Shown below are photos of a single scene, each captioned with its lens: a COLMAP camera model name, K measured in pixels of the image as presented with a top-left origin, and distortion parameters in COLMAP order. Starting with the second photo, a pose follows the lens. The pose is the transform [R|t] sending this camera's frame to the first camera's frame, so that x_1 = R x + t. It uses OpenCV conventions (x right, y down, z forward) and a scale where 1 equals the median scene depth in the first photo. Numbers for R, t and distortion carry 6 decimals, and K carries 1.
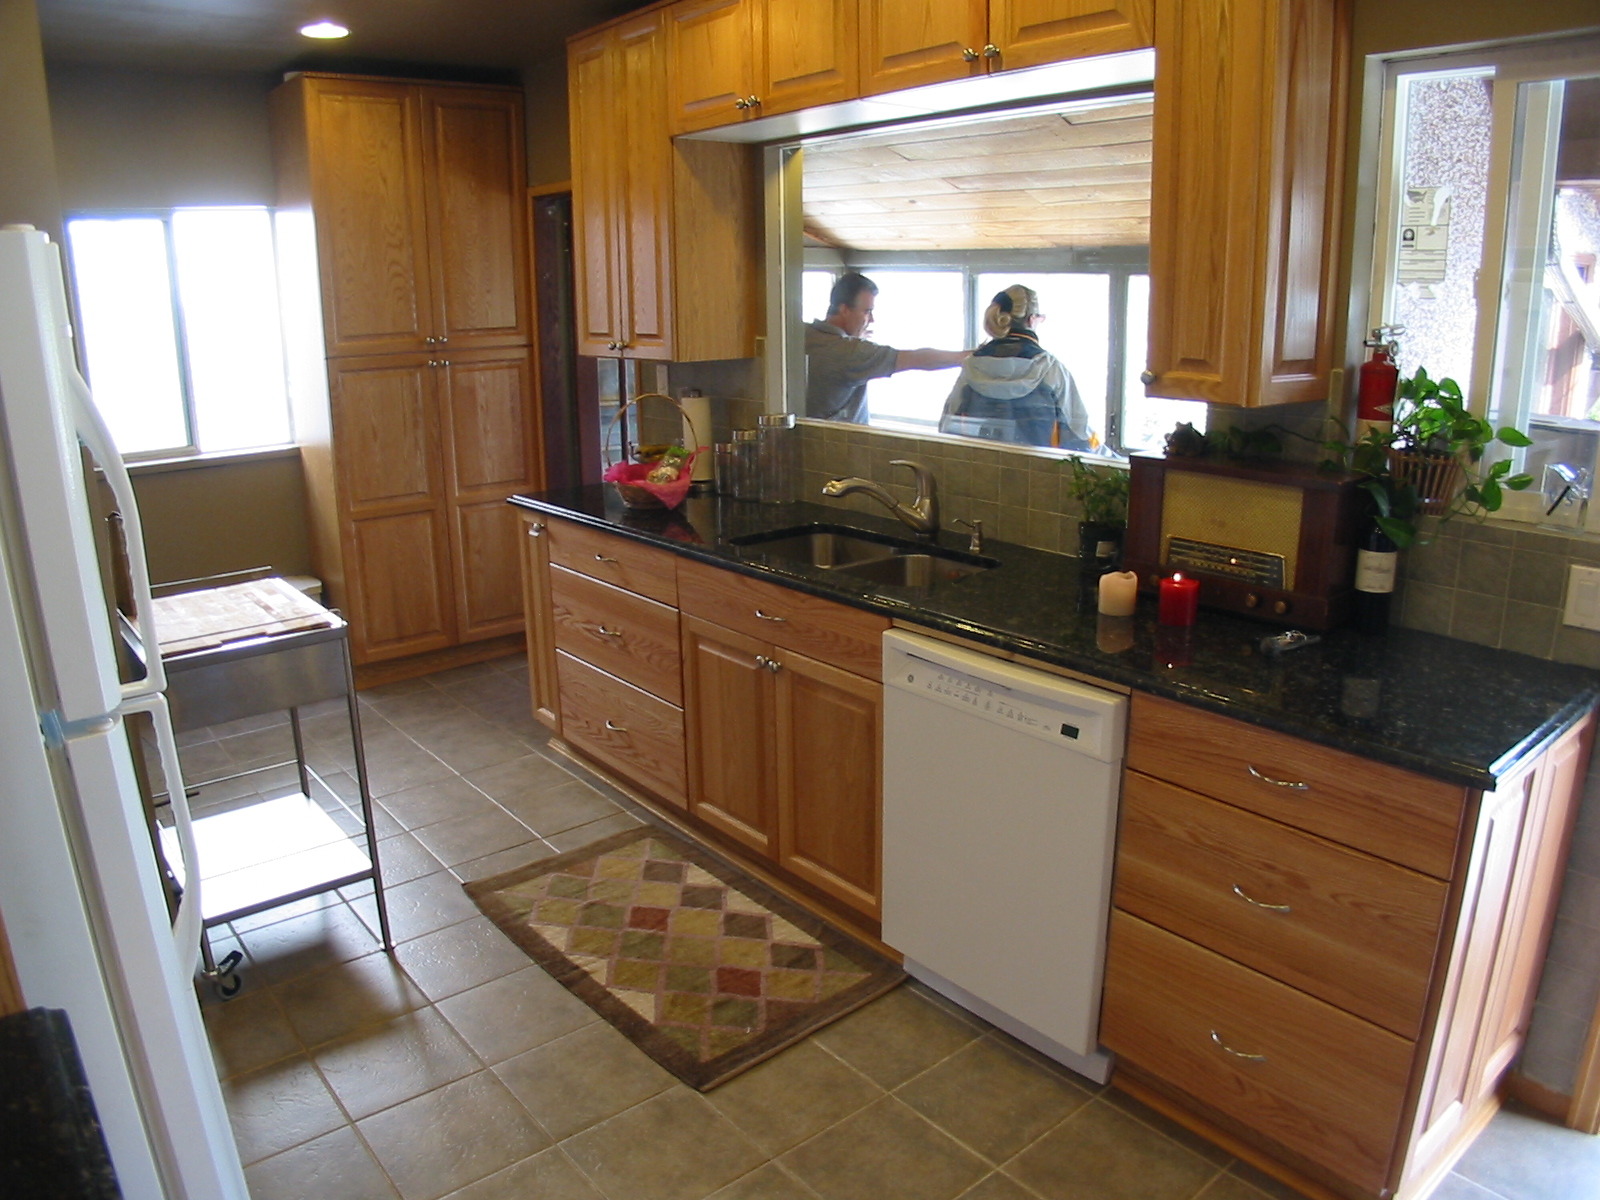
lens RADIAL K [[1159.3, 0, 812.1], [0, 1159.3, 612.3], [0, 0, 1]] dist [-0.198368, 0.091100]
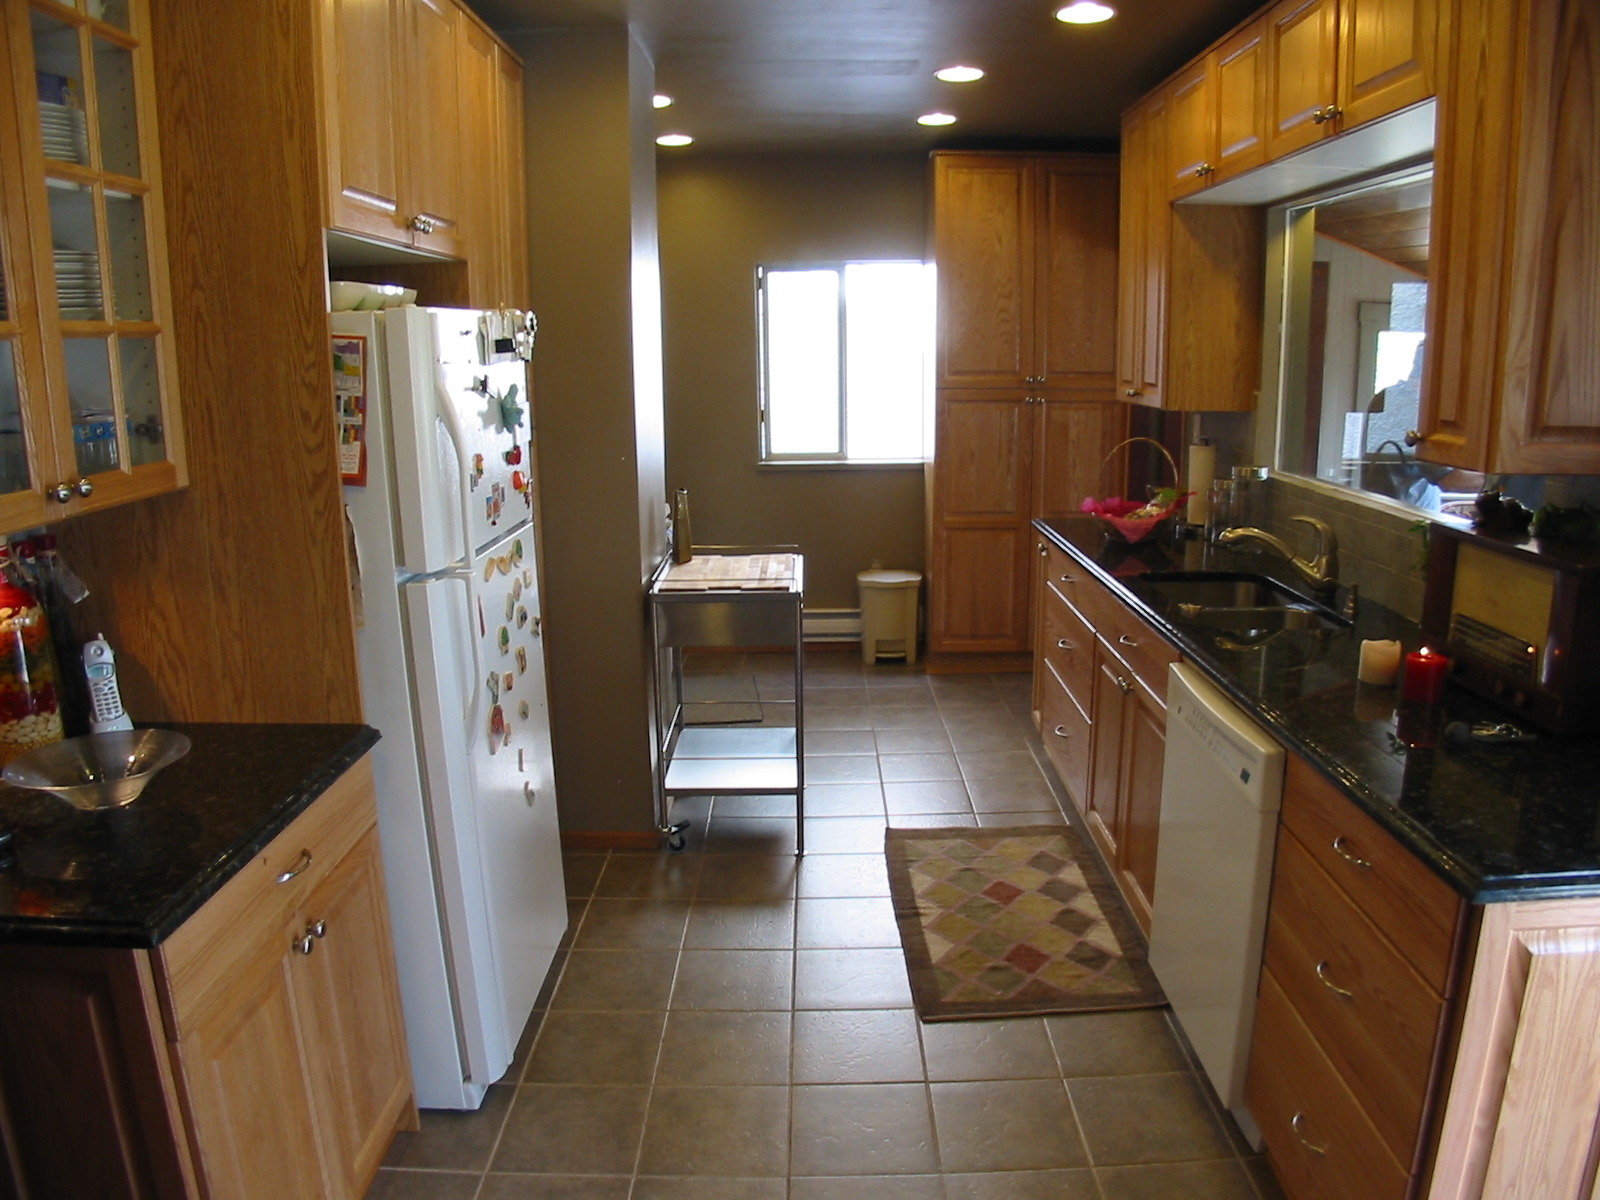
lens RADIAL K [[1159.3, 0, 812.1], [0, 1159.3, 612.3], [0, 0, 1]] dist [-0.198368, 0.091100]
pose [[0.764117, 0.145707, -0.628407, 0.282319], [-0.170054, 0.985197, 0.021656, 0.002294], [0.622260, 0.090315, 0.777584, -0.015258]]
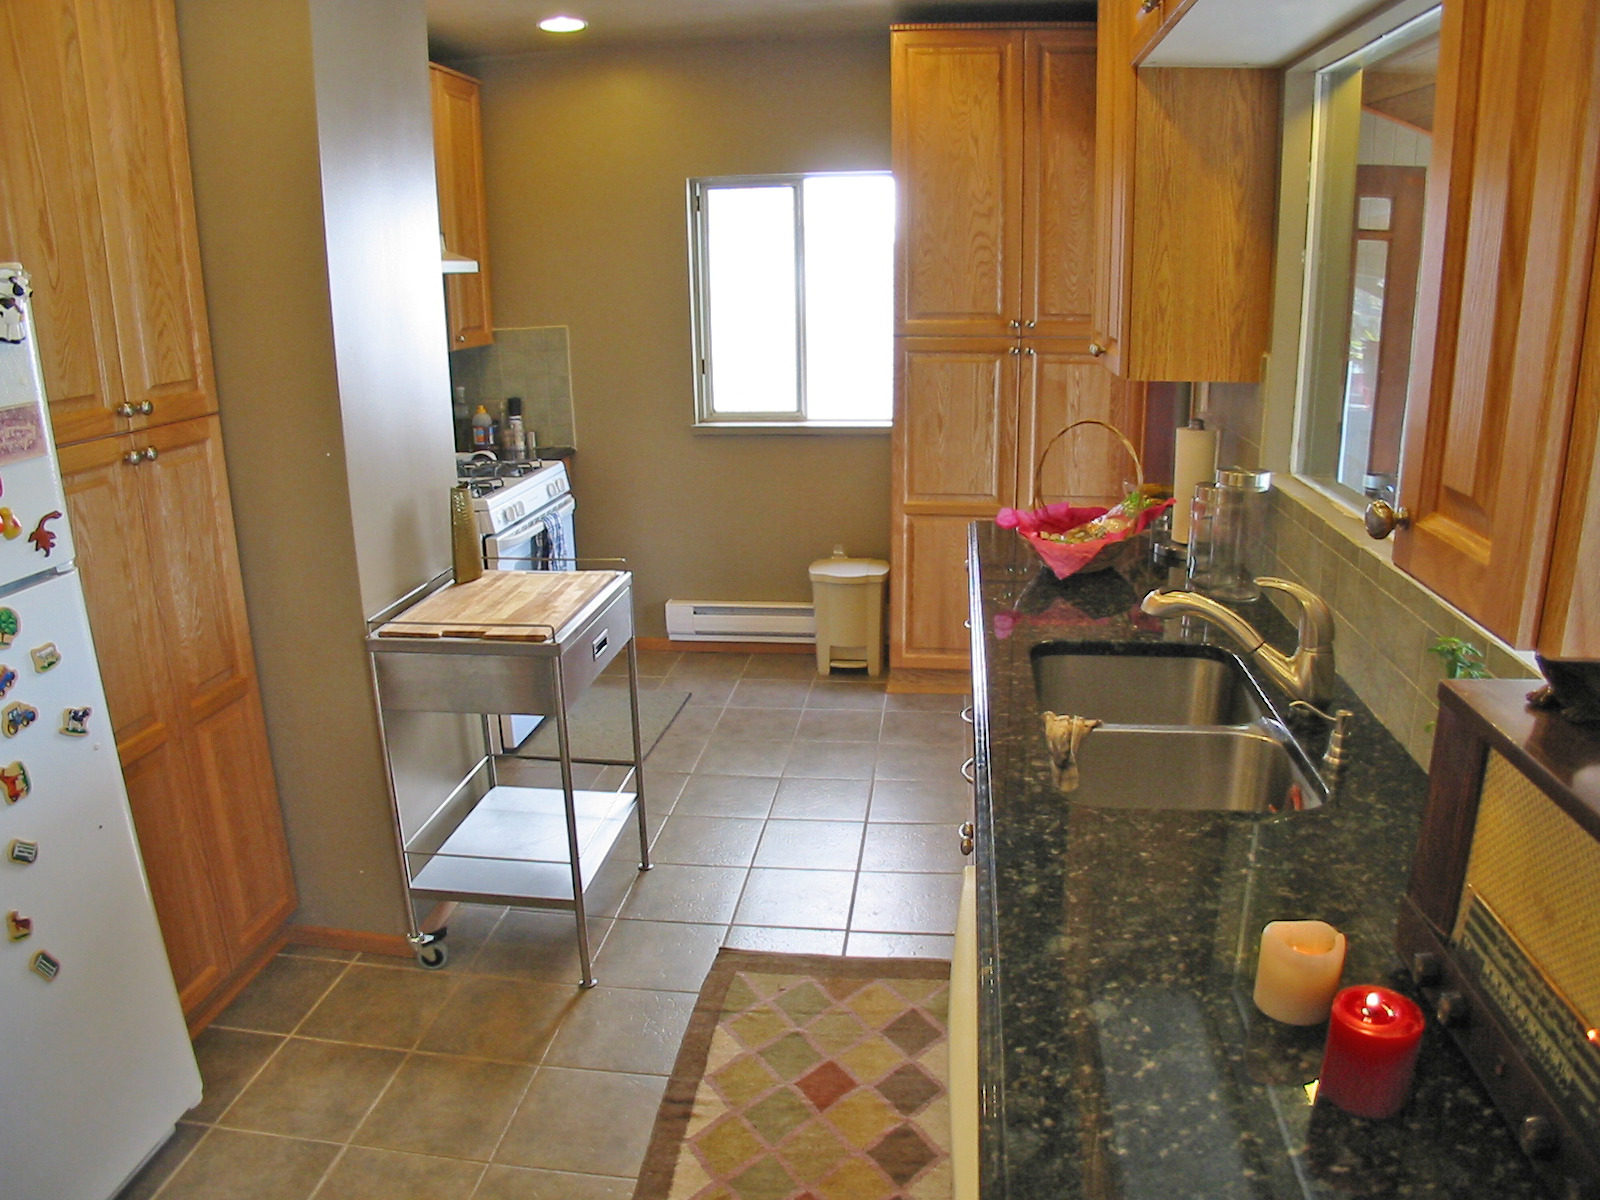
lens RADIAL K [[1159.3, 0, 812.1], [0, 1159.3, 612.3], [0, 0, 1]] dist [-0.198368, 0.091100]
pose [[0.682975, 0.206608, -0.700613, 0.243323], [-0.188242, 0.976550, 0.104478, -0.097161], [0.705770, 0.060529, 0.705851, 0.313620]]
